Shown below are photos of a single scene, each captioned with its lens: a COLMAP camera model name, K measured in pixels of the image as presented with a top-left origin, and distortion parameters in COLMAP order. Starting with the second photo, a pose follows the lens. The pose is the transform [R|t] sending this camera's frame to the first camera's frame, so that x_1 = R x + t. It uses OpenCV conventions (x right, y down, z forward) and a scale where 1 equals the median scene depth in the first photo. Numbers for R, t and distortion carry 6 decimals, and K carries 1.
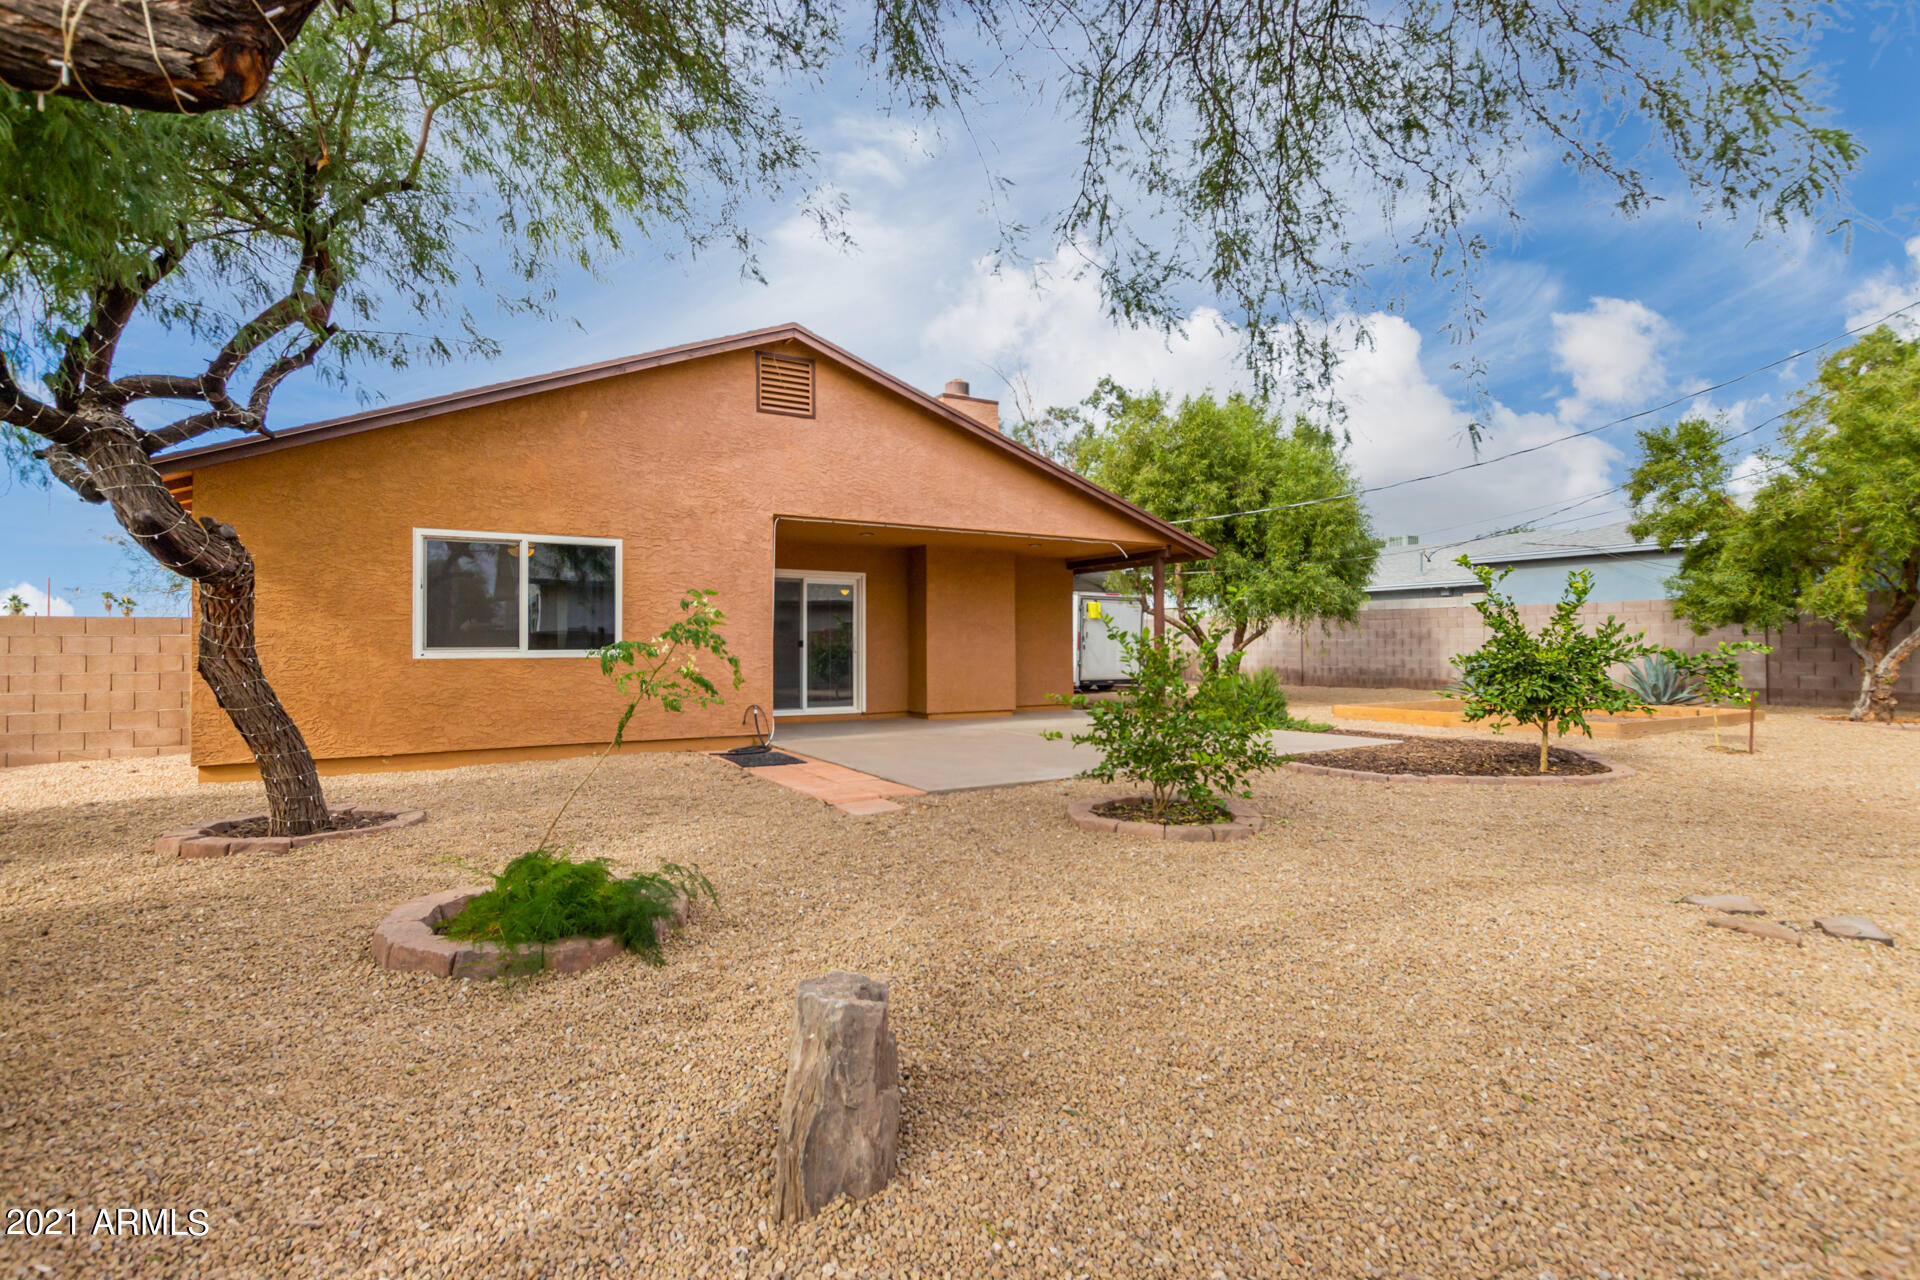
lens RADIAL K [[881.9, 0, 956.8], [0, 881.9, 643.4], [0, 0, 1]] dist [0.002248, -0.000678]
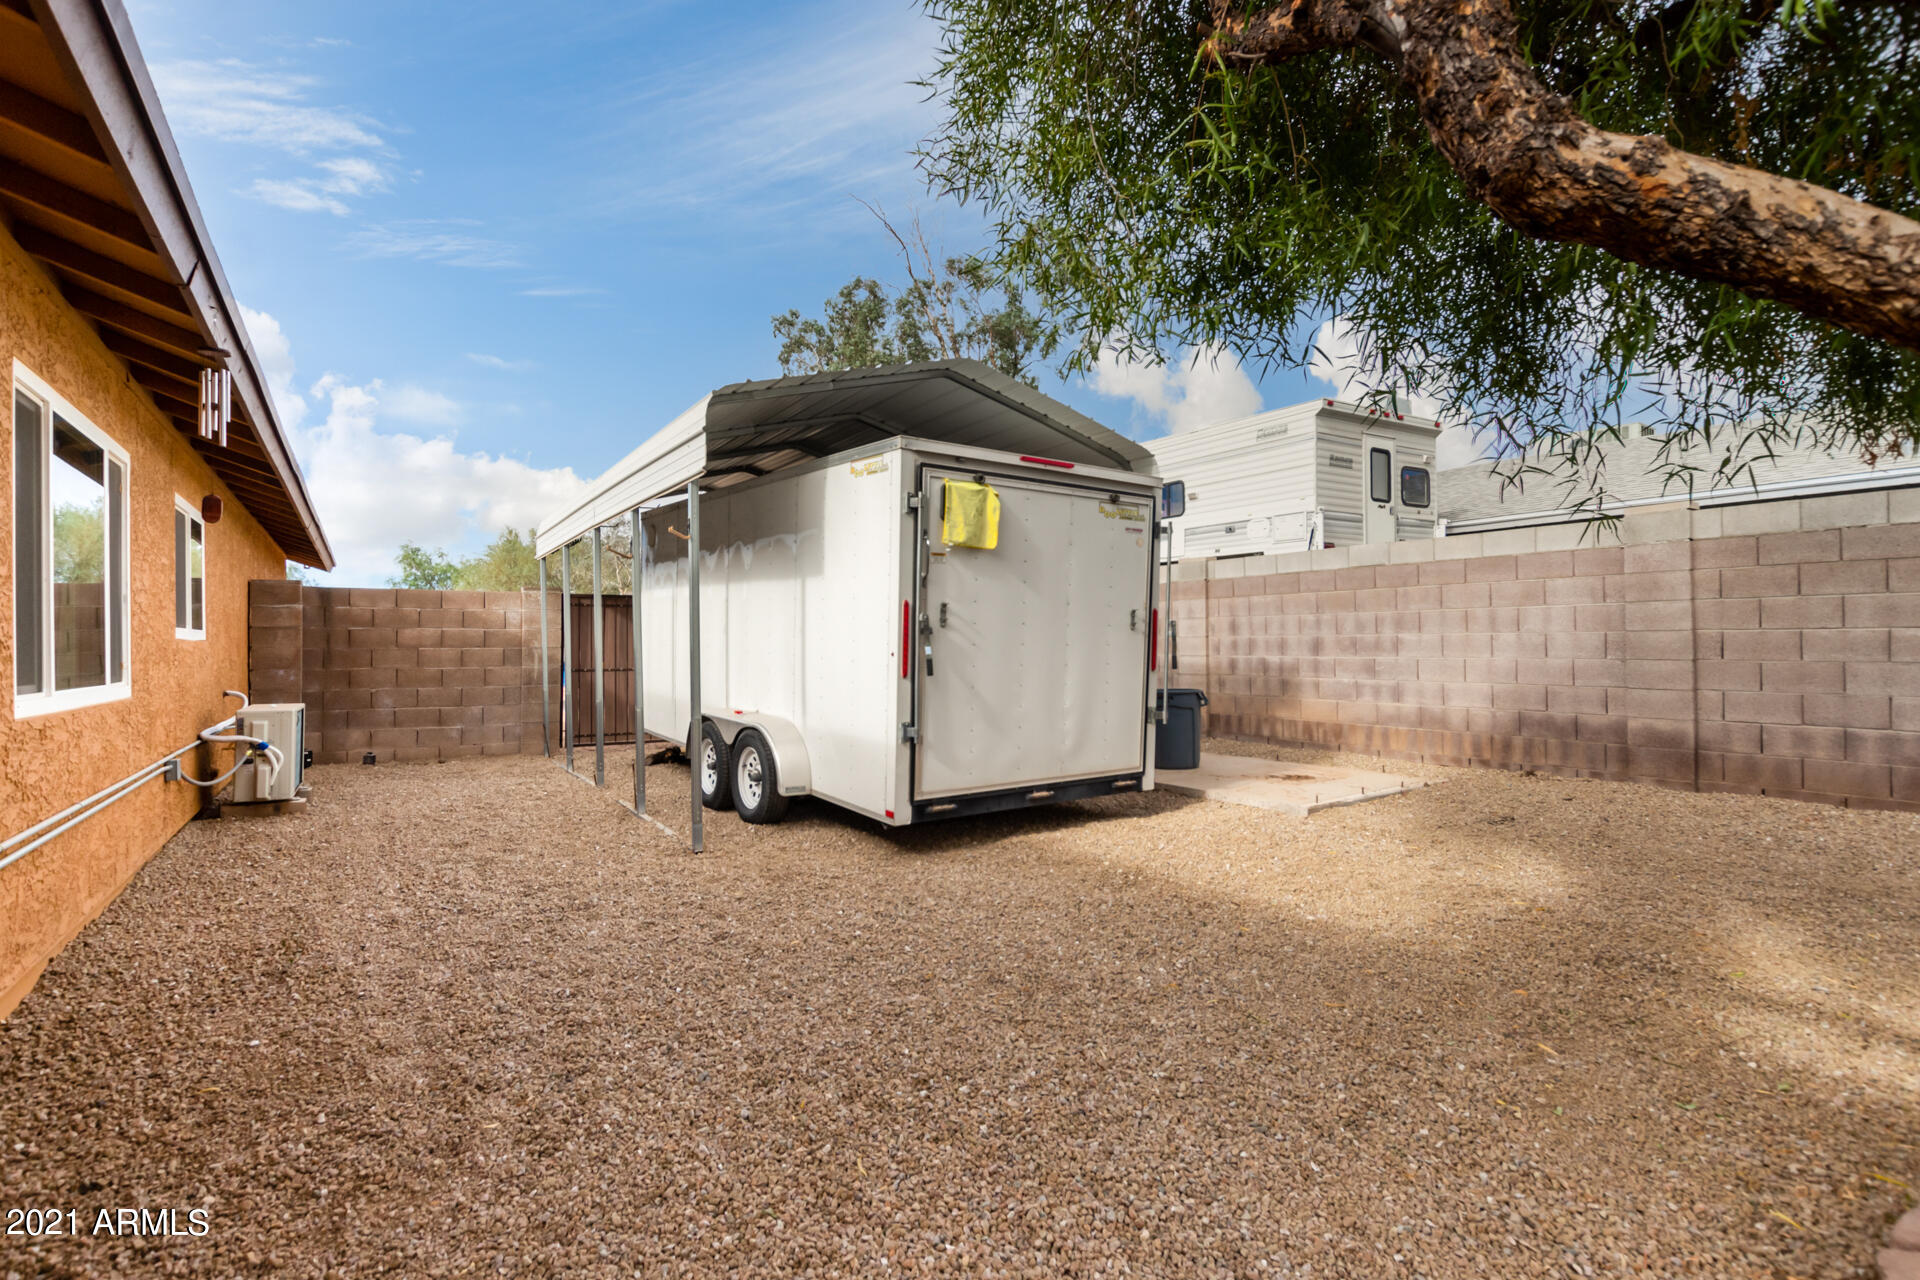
lens RADIAL K [[881.9, 0, 963.1], [0, 881.9, 641.6], [0, 0, 1]] dist [0.002248, -0.000678]
pose [[0.997559, -0.003989, 0.069719, 0.220293], [0.003628, 0.999979, 0.005301, -0.004725], [-0.069739, -0.005035, 0.997553, 1.216525]]
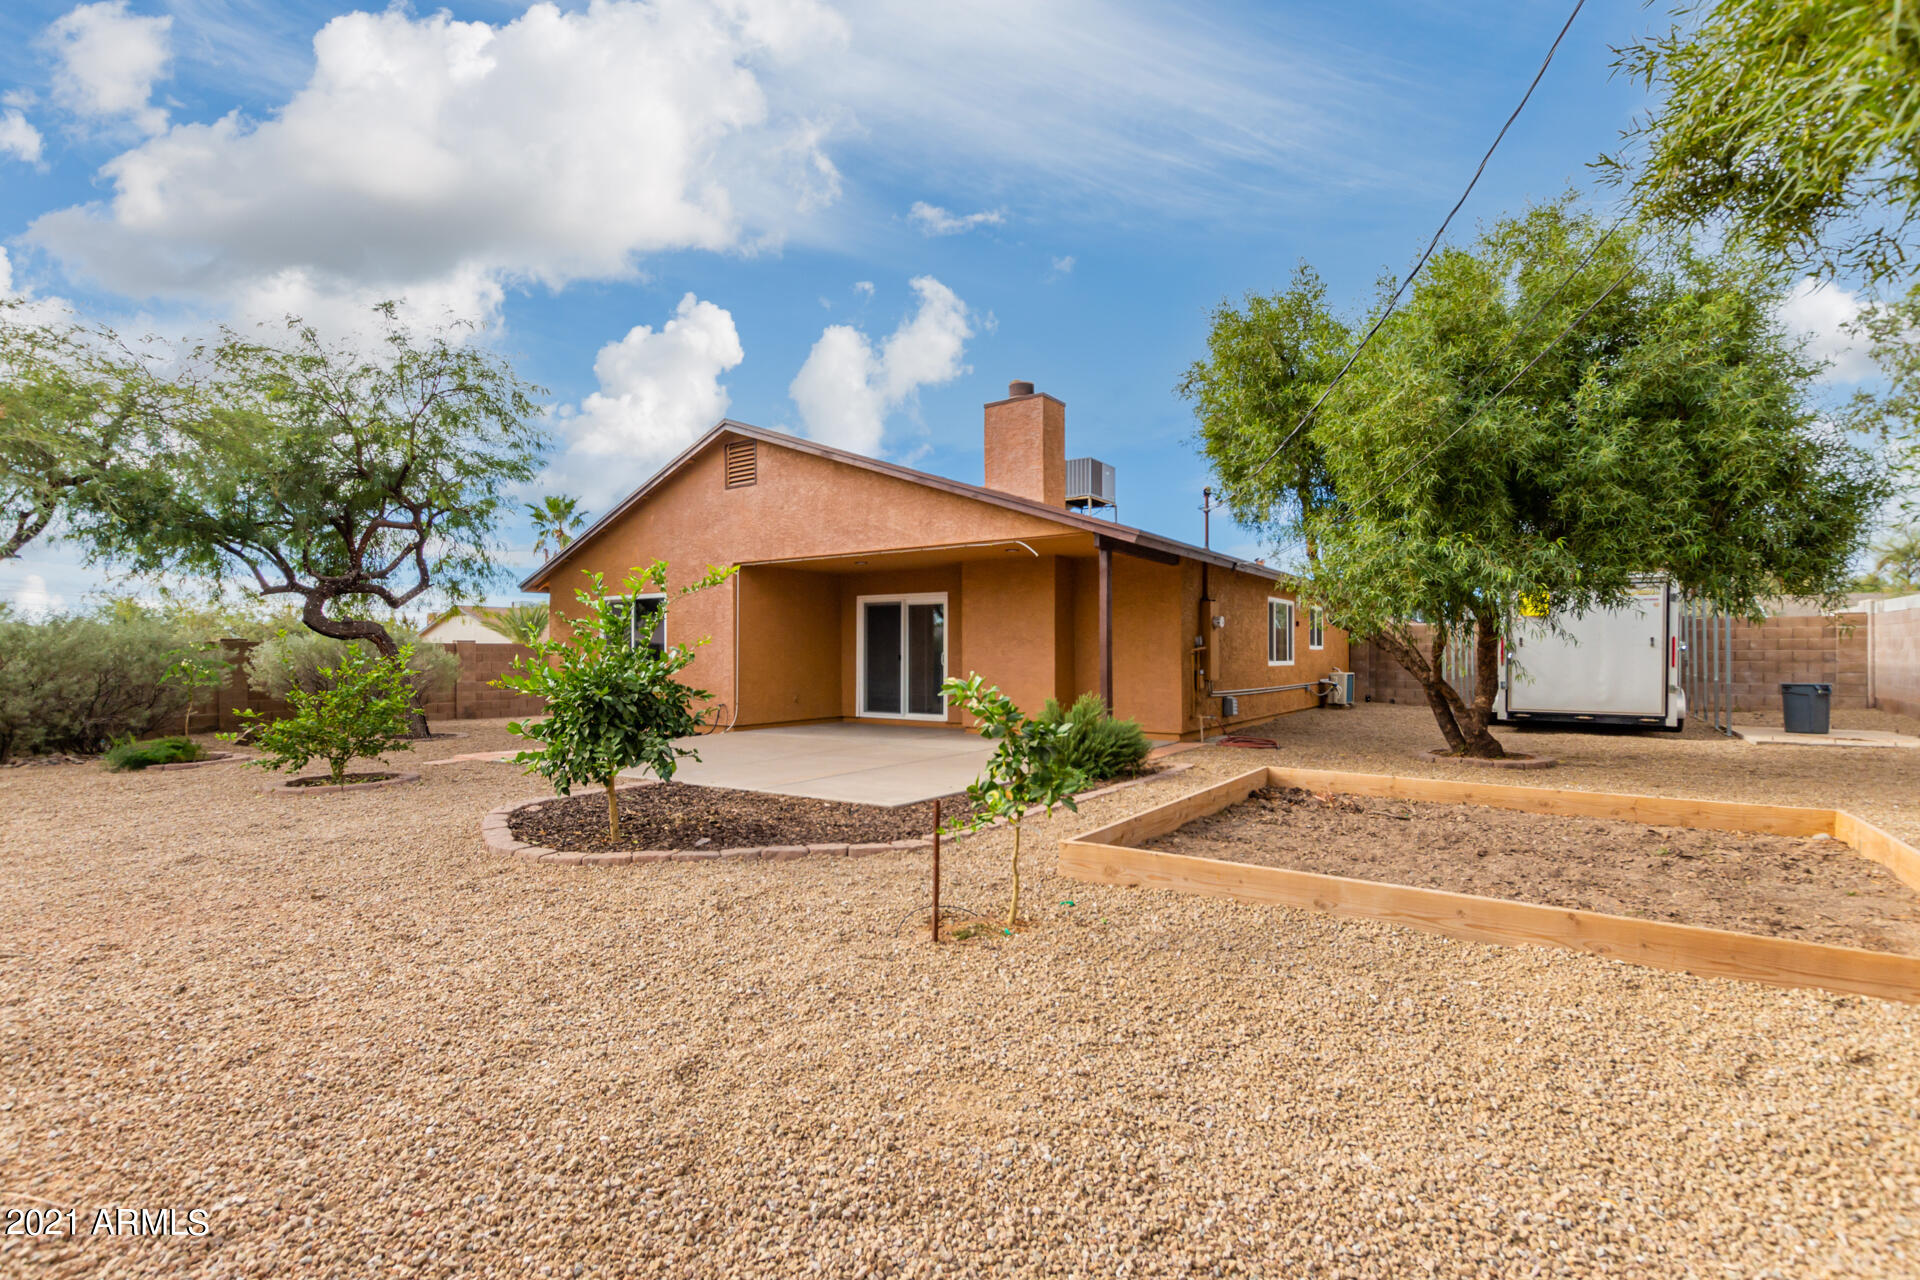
lens RADIAL K [[881.9, 0, 964.4], [0, 881.9, 643.9], [0, 0, 1]] dist [0.002248, -0.000678]
pose [[0.436325, -0.003965, -0.899780, 0.892676], [0.006212, 0.999980, -0.001394, -0.014924], [0.899767, -0.004981, 0.436341, 0.563275]]
